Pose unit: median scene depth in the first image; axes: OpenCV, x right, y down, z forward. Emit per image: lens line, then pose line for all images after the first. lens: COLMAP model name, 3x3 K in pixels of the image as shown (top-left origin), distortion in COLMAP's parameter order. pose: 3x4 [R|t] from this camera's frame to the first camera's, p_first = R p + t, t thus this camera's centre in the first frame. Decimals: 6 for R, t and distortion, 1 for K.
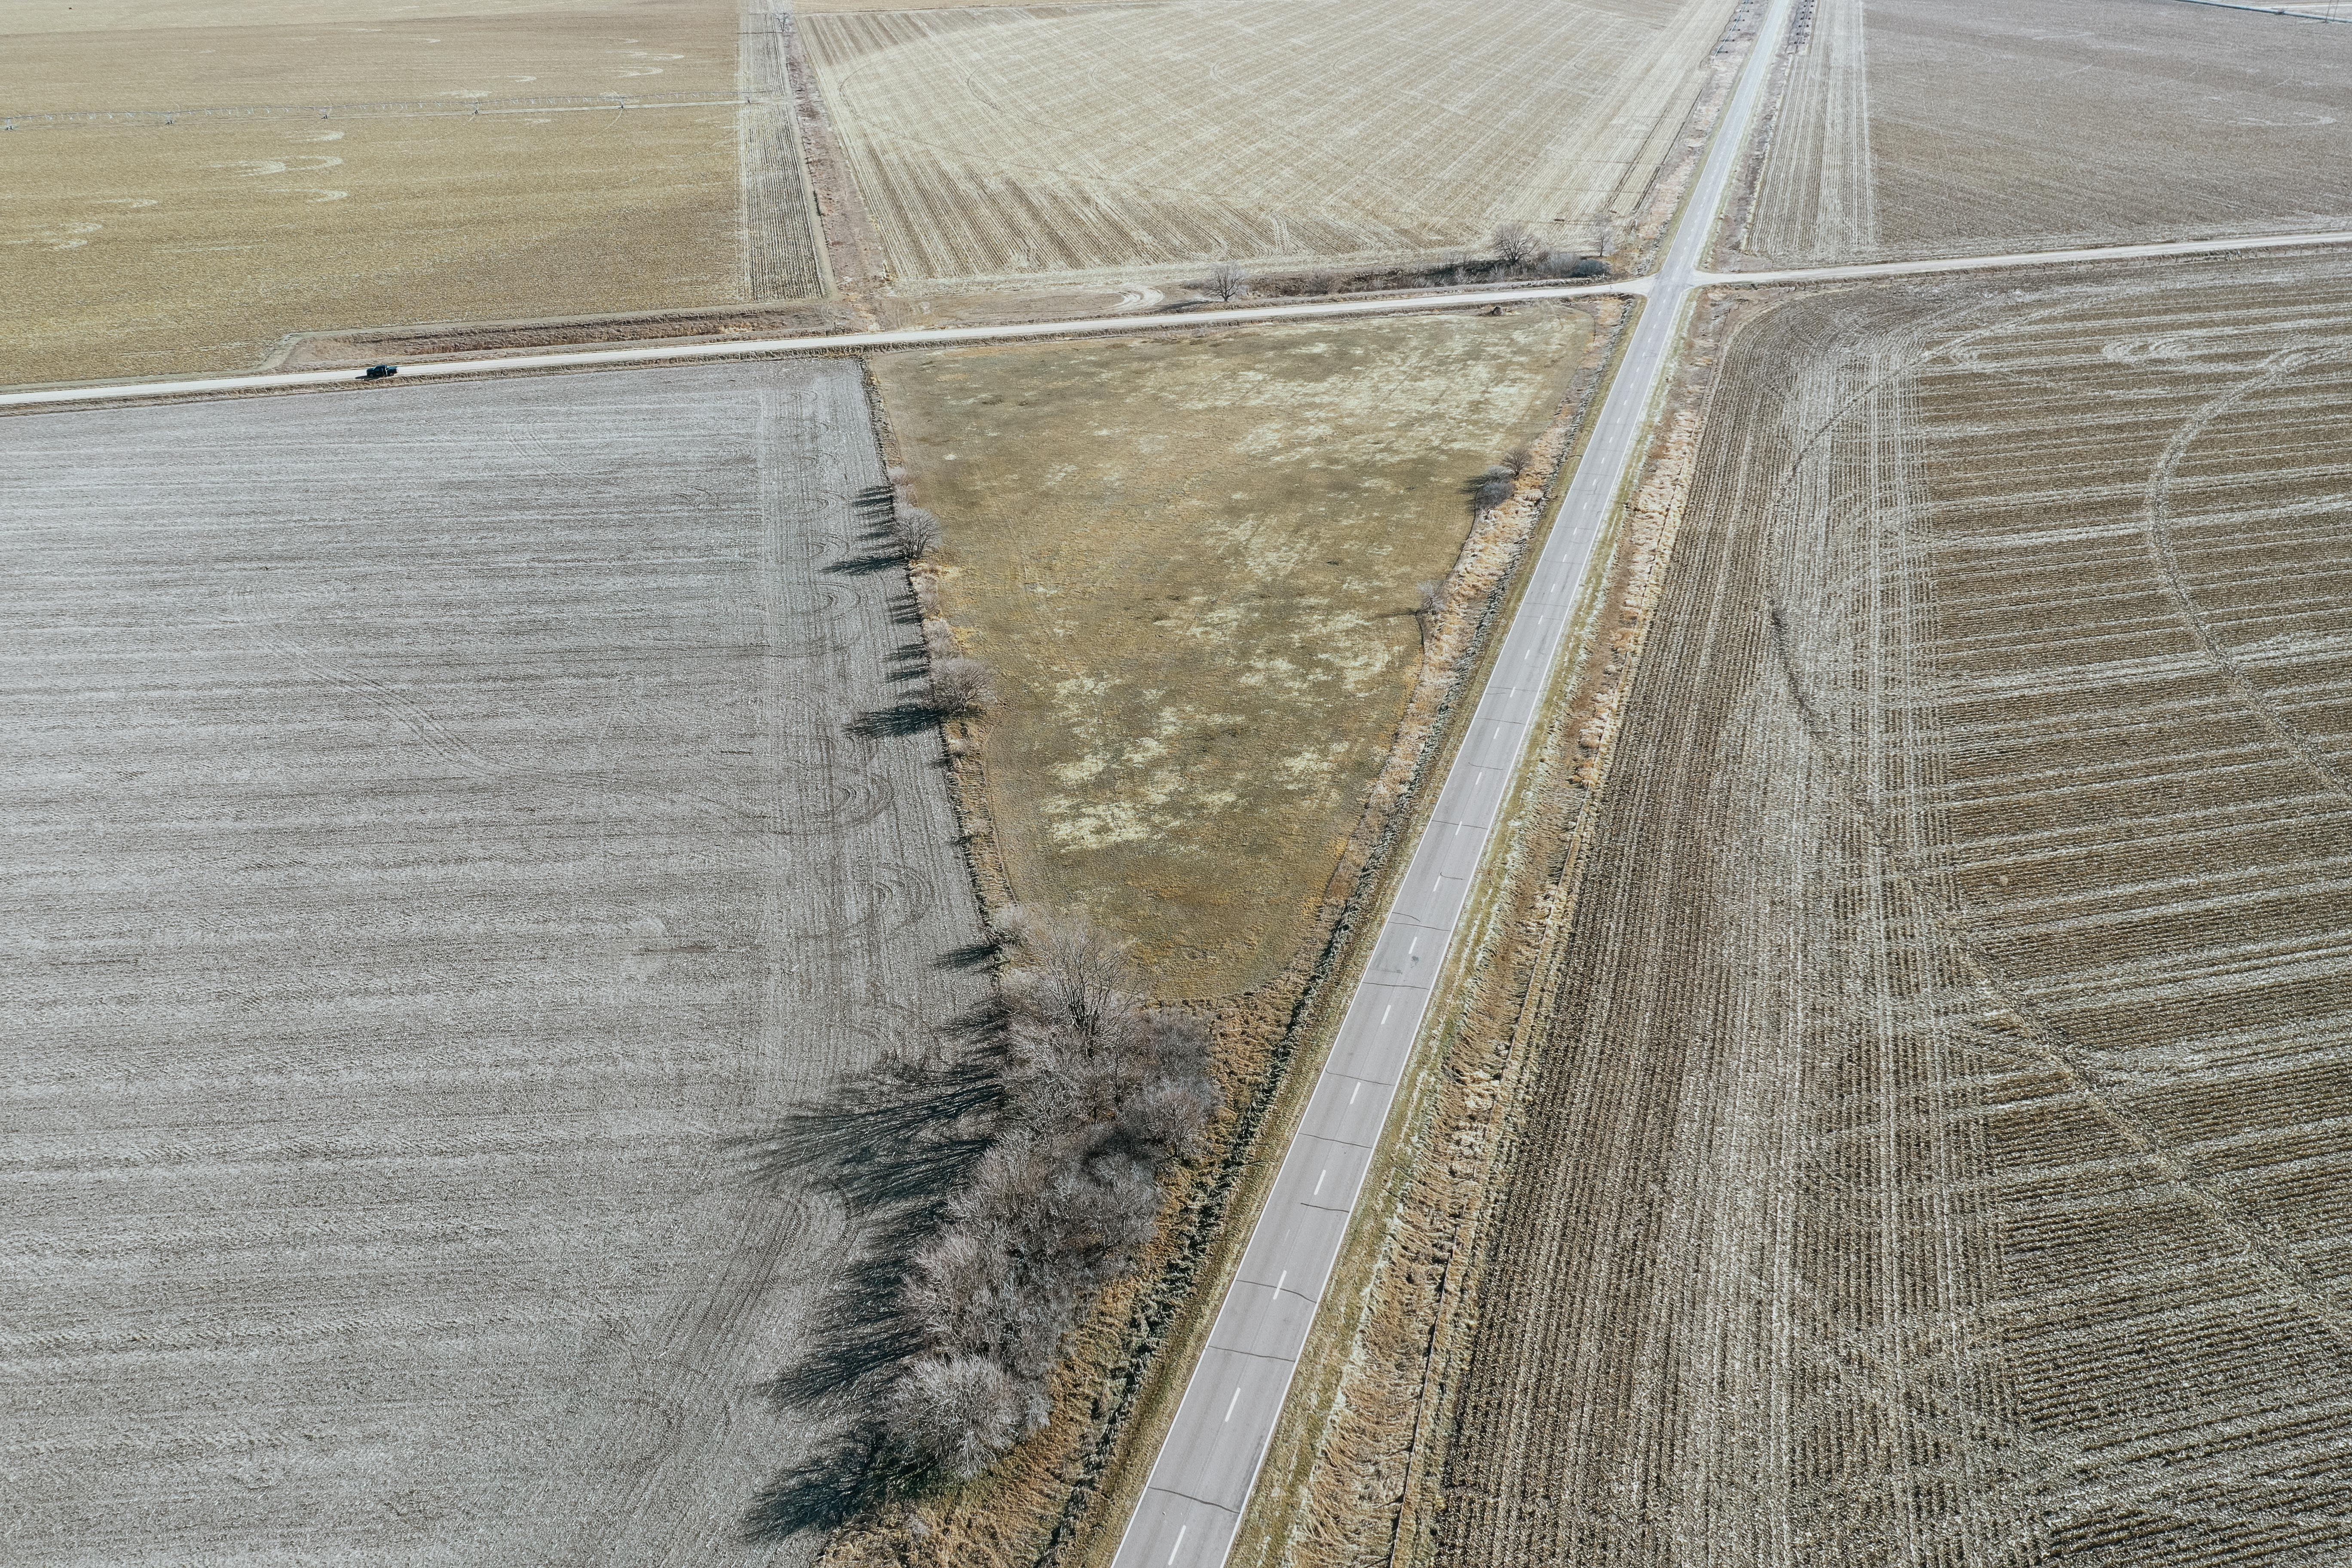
lens RADIAL K [[1836.9, 0, 1164.7], [0, 1836.9, 786.5], [0, 0, 1]] dist [-0.002015, -0.003401]
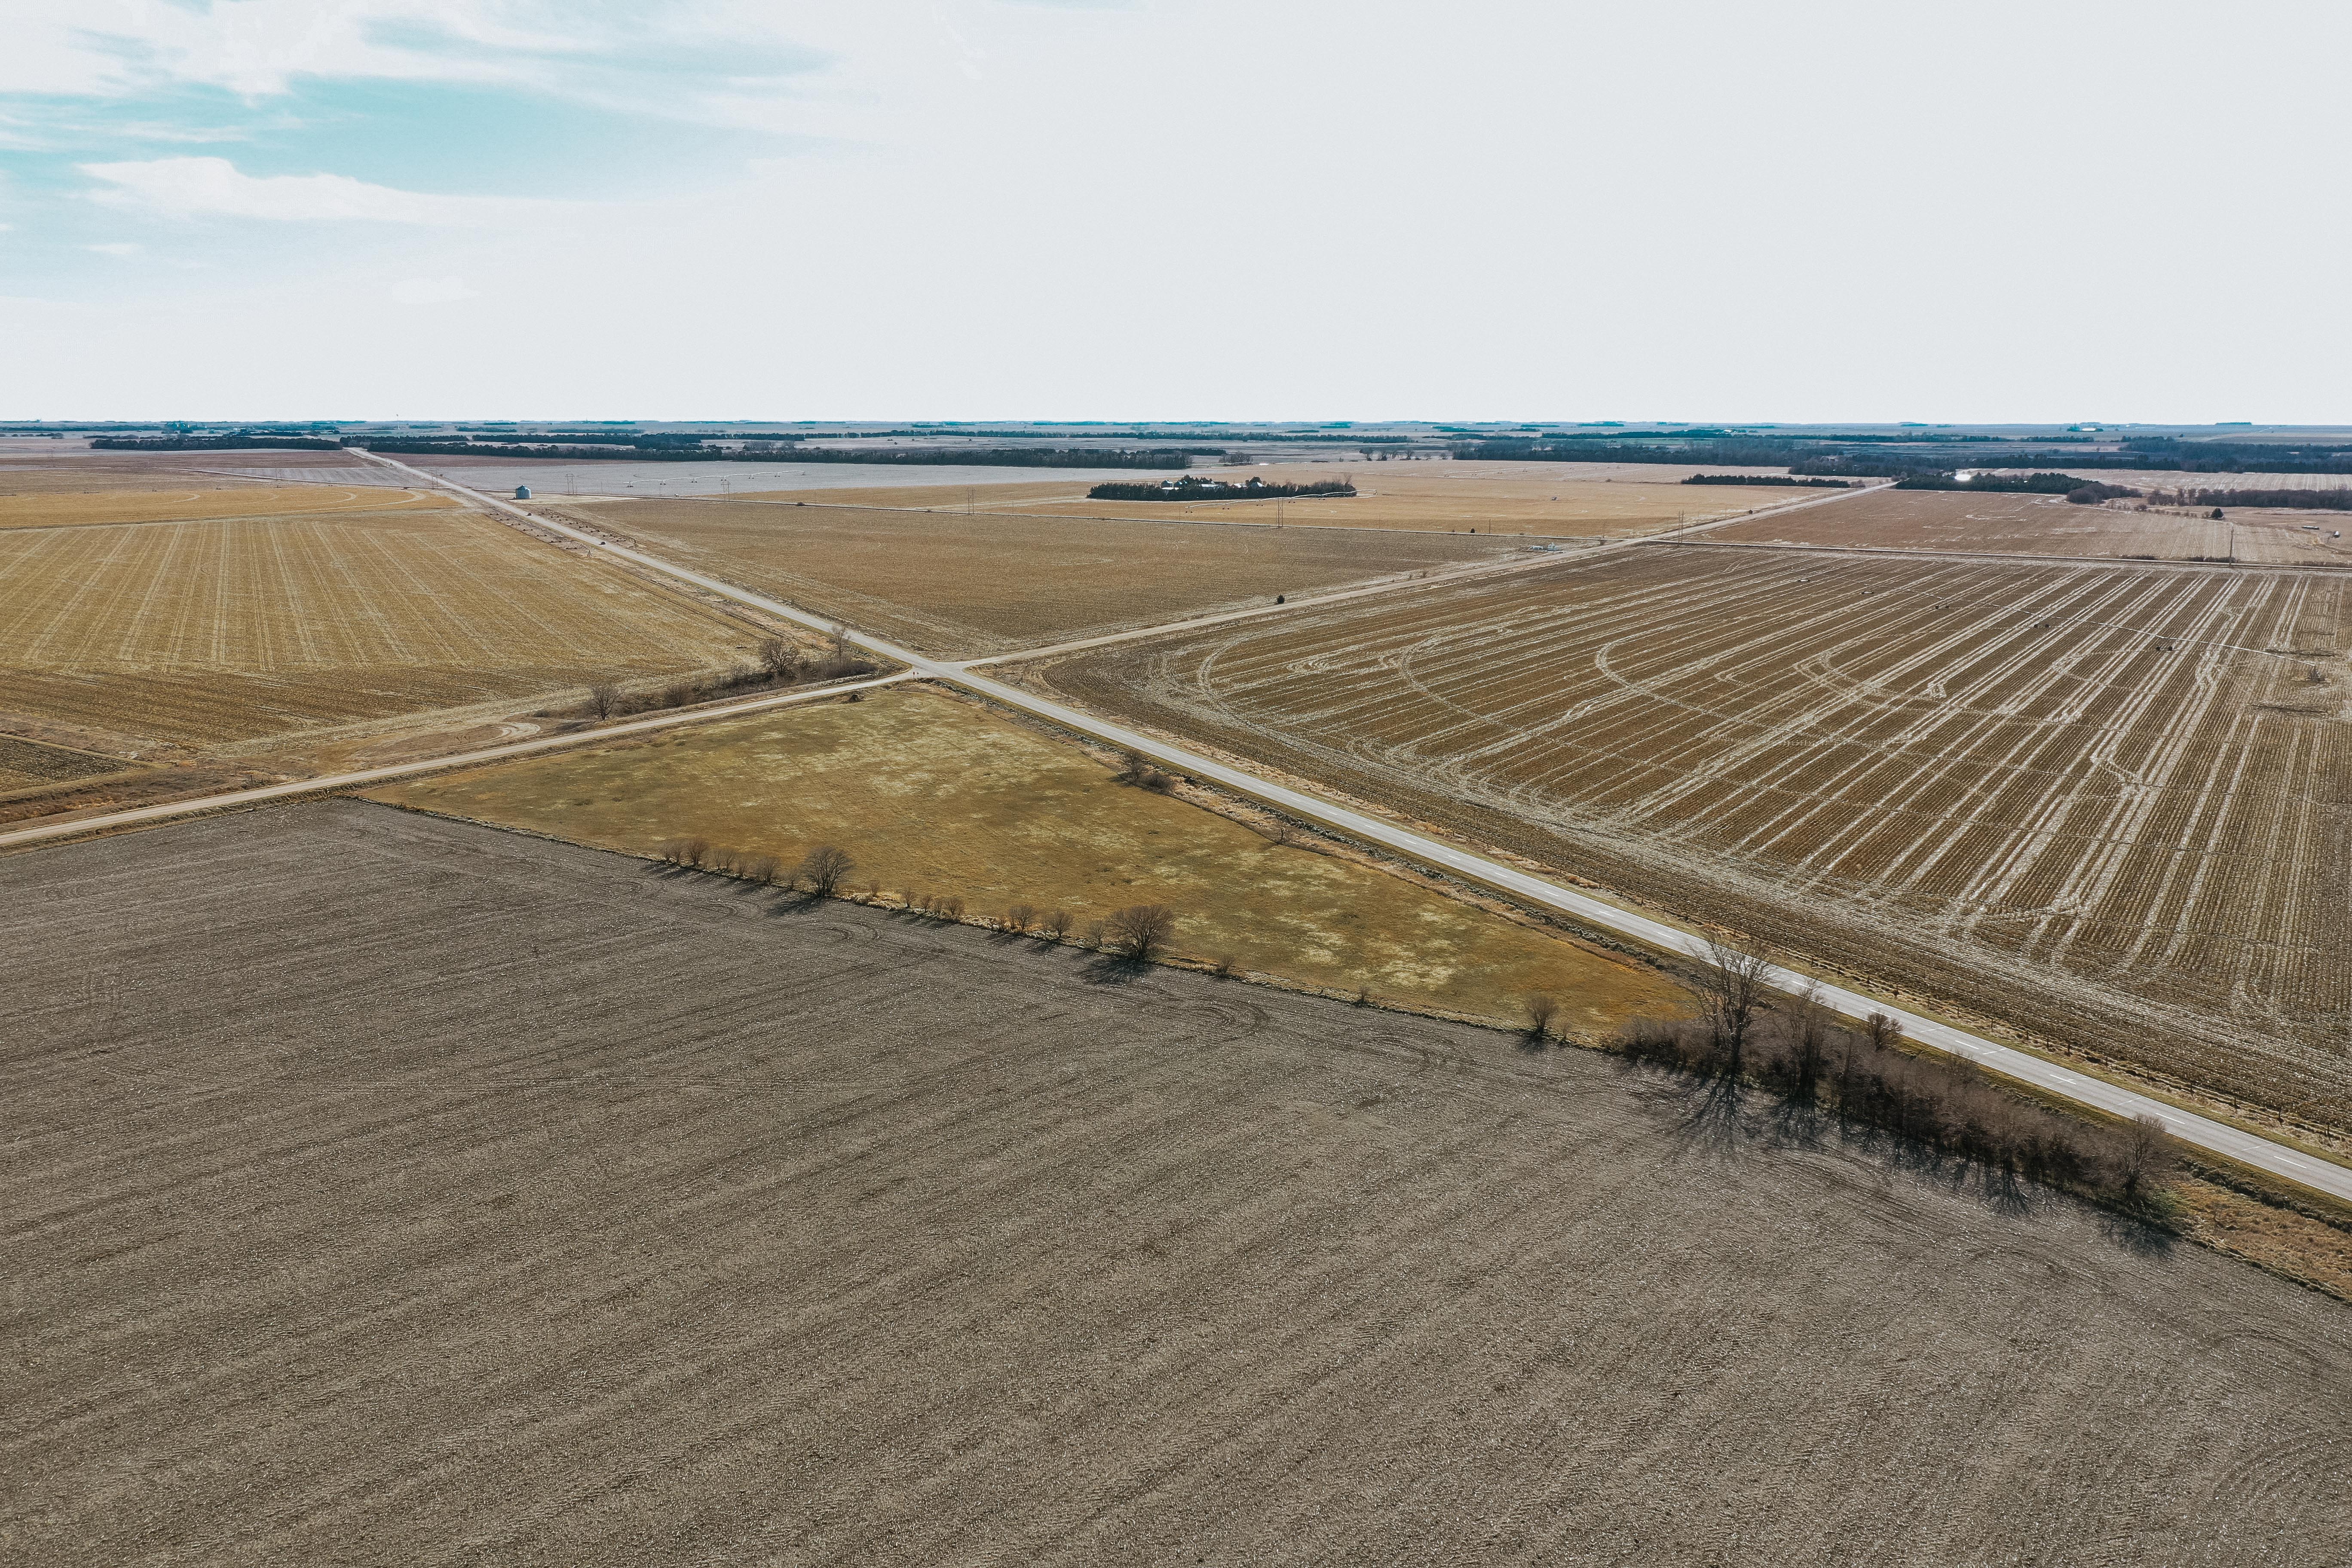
lens RADIAL K [[1836.9, 0, 1175.6], [0, 1836.9, 779.5], [0, 0, 1]] dist [-0.002015, -0.003401]
pose [[0.708178, -0.122709, 0.695289, -0.694595], [0.314148, 0.936692, -0.154658, 0.028588], [-0.632293, 0.327949, 0.701893, 0.177241]]
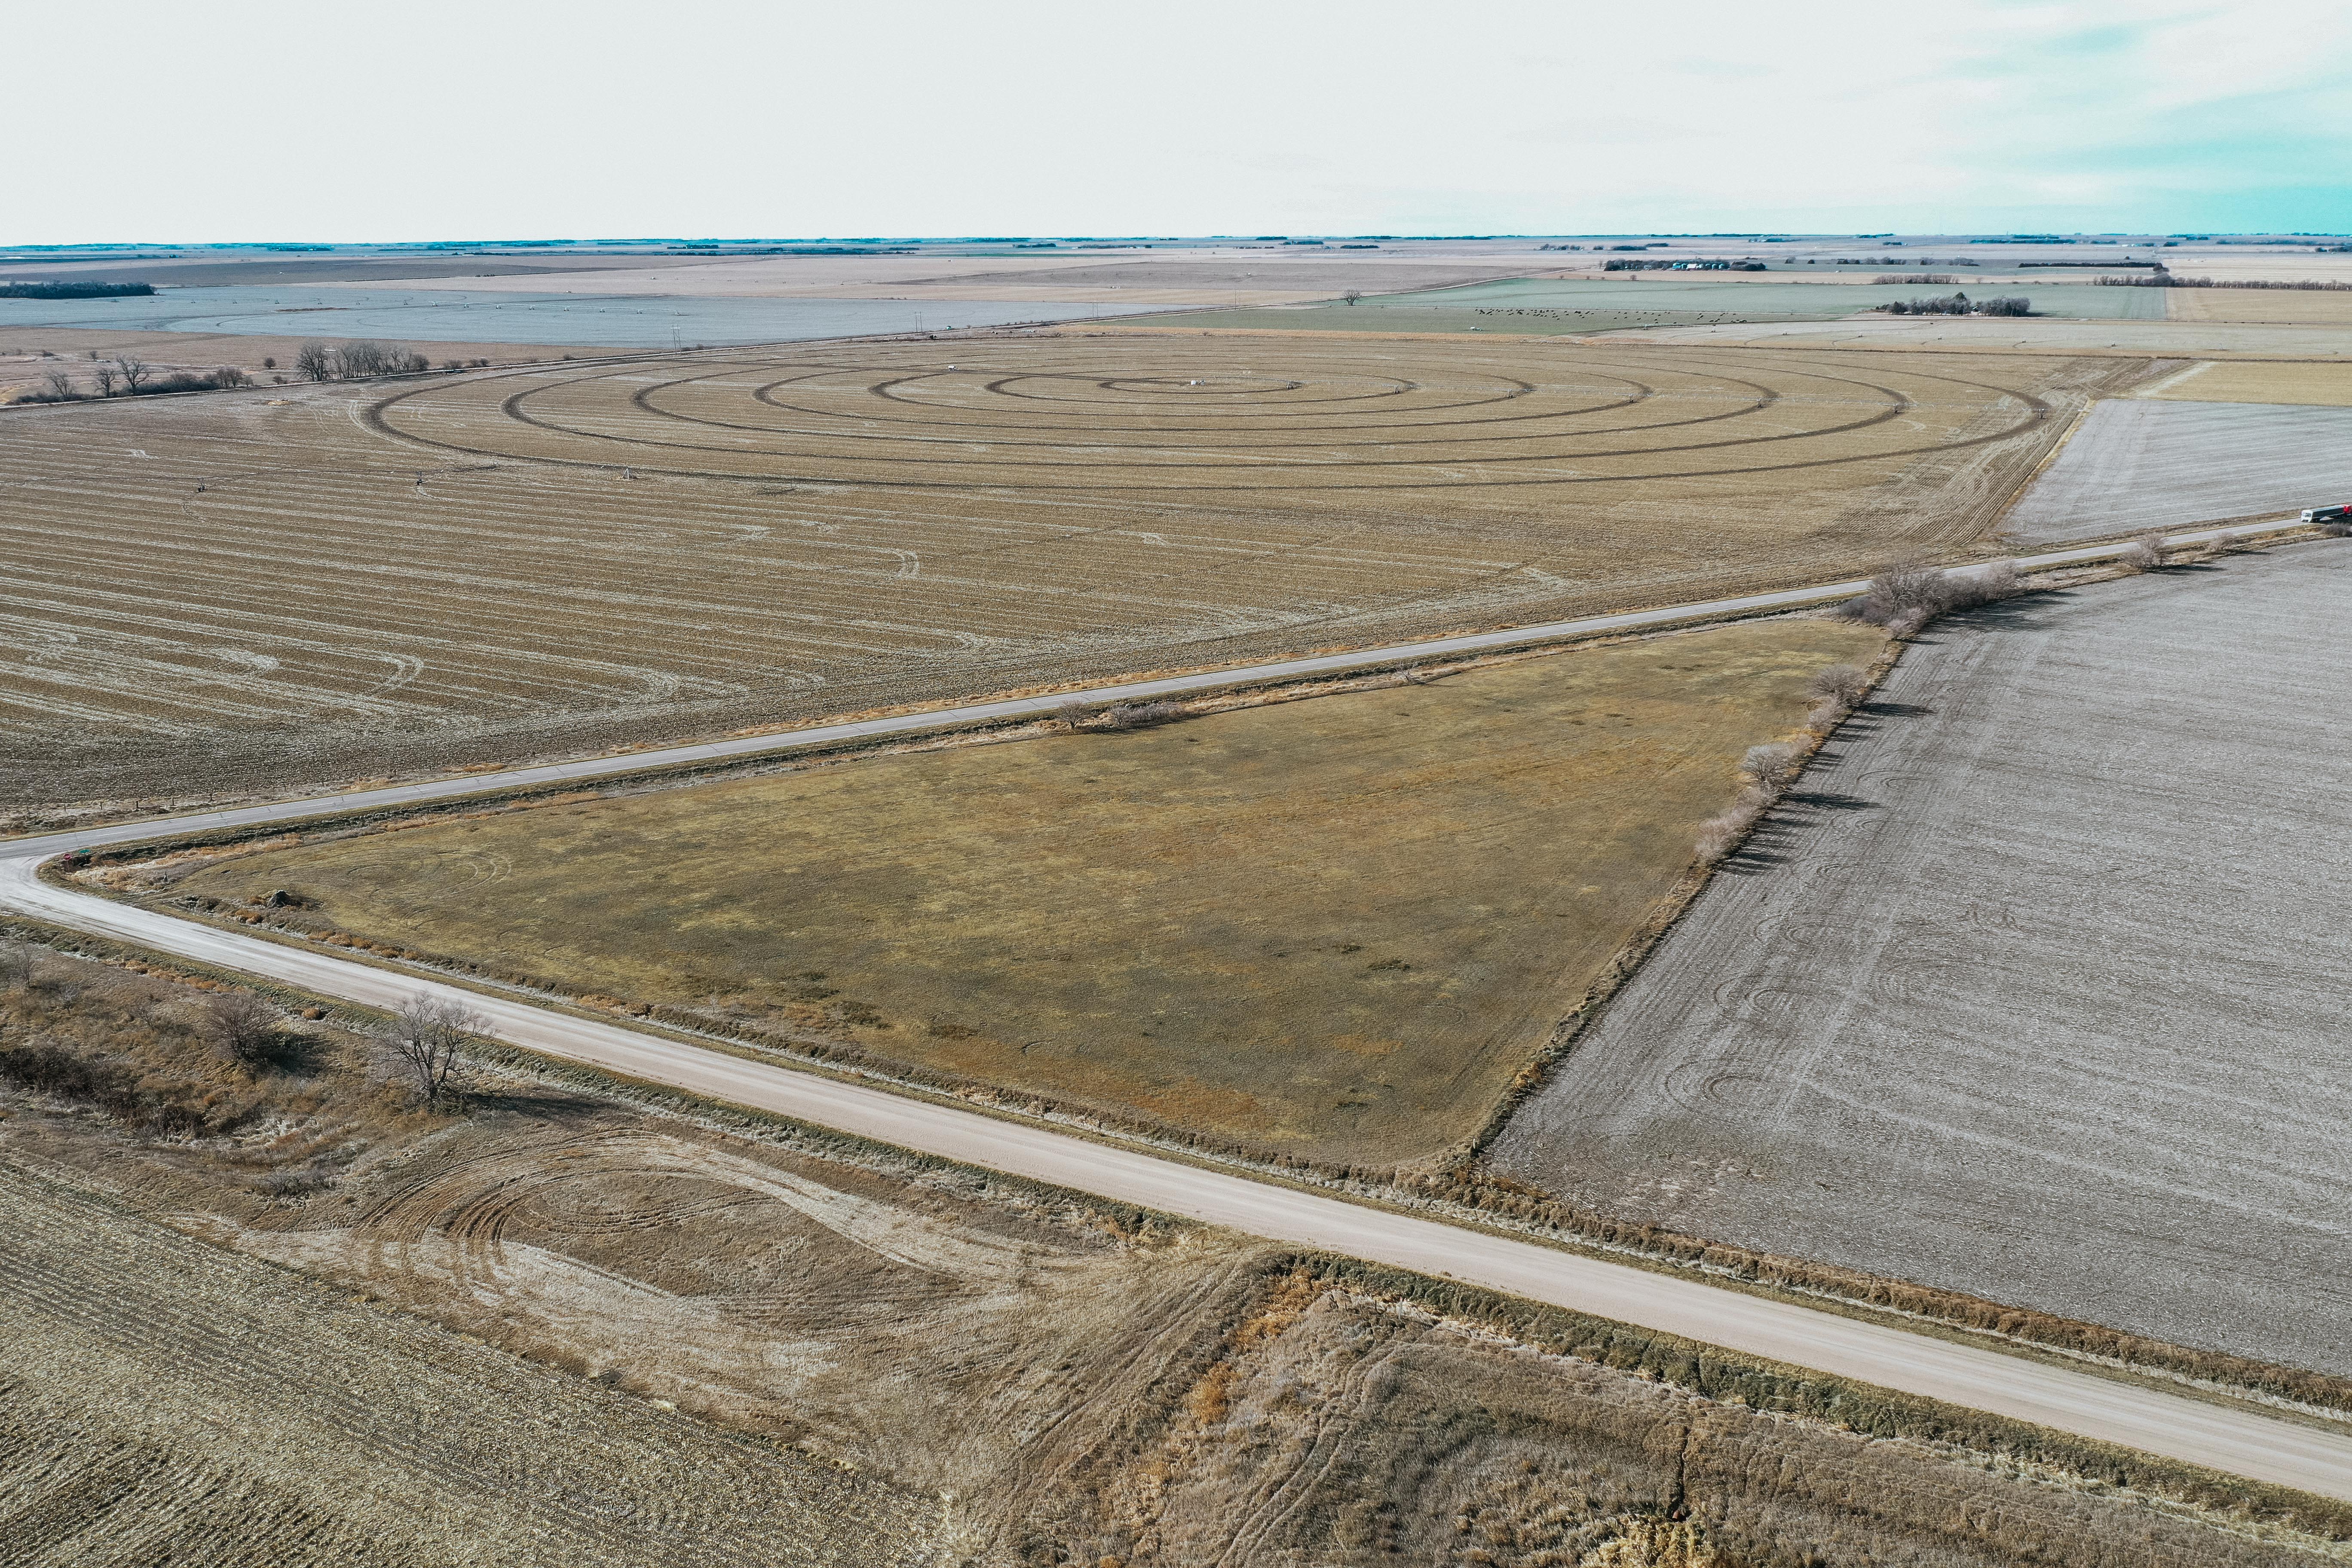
lens RADIAL K [[1836.9, 0, 1180.6], [0, 1836.9, 790.8], [0, 0, 1]] dist [-0.002015, -0.003401]
pose [[-0.758020, -0.175209, 0.628258, -0.494982], [0.312101, 0.748368, 0.585268, -0.763406], [-0.572712, 0.639725, -0.512594, 1.665322]]
